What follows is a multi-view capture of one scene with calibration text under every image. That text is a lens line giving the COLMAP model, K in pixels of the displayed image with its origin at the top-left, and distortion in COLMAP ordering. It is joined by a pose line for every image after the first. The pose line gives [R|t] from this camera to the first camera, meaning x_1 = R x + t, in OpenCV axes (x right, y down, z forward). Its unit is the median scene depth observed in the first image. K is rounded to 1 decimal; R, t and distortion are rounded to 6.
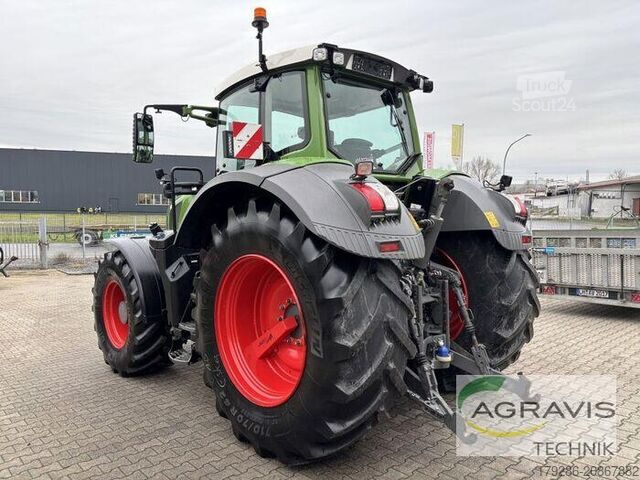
lens RADIAL K [[478.4, 0, 314.5], [0, 478.4, 236.0], [0, 0, 1]] dist [0.053704, -0.051863]
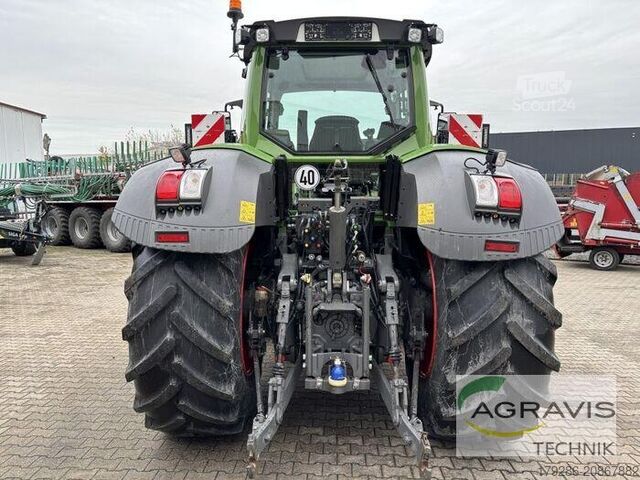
lens RADIAL K [[478.4, 0, 304.2], [0, 478.4, 240.3], [0, 0, 1]] dist [0.053704, -0.051863]
pose [[0.709646, 0.083481, -0.699595, 0.791128], [-0.048131, 0.996380, 0.070073, -0.040115], [0.702913, -0.016055, 0.711095, 0.380376]]
